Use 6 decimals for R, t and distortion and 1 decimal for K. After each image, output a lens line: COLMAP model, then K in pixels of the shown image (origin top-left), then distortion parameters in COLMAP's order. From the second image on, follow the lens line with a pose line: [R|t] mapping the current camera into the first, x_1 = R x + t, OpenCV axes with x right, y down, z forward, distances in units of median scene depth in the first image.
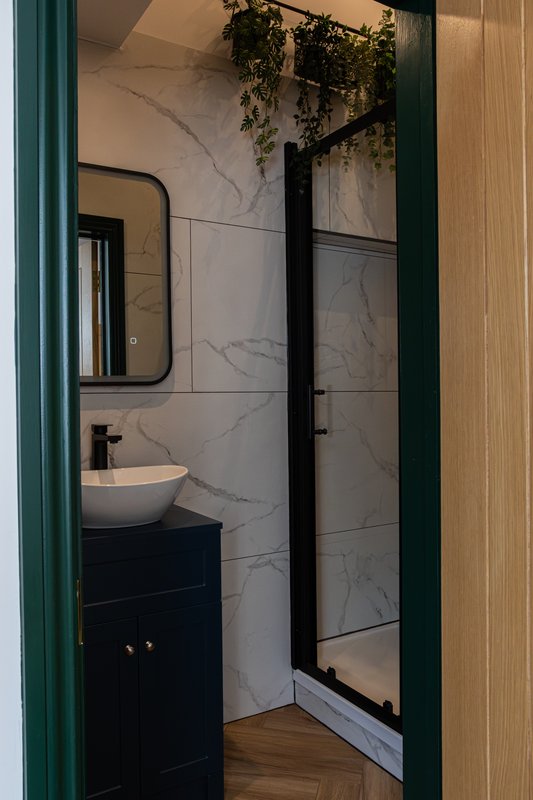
lens RADIAL K [[646.7, 0, 266.5], [0, 646.7, 400.0], [0, 0, 1]] dist [-0.017090, 0.000079]
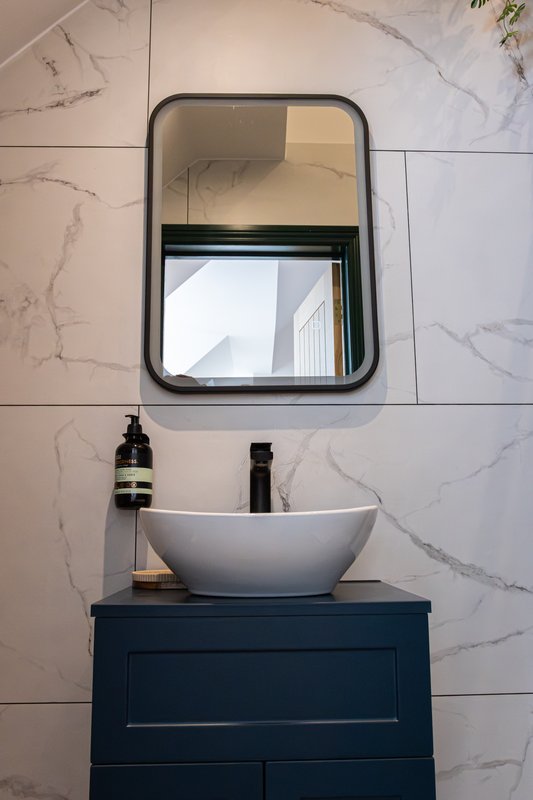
lens RADIAL K [[723.7, 0, 266.5], [0, 723.7, 400.0], [0, 0, 1]] dist [-0.035479, 0.021851]
pose [[0.877266, -0.083770, -0.472638, 0.086154], [-0.003939, 0.983364, -0.181601, 0.108869], [0.479988, 0.161174, 0.862342, 0.317939]]
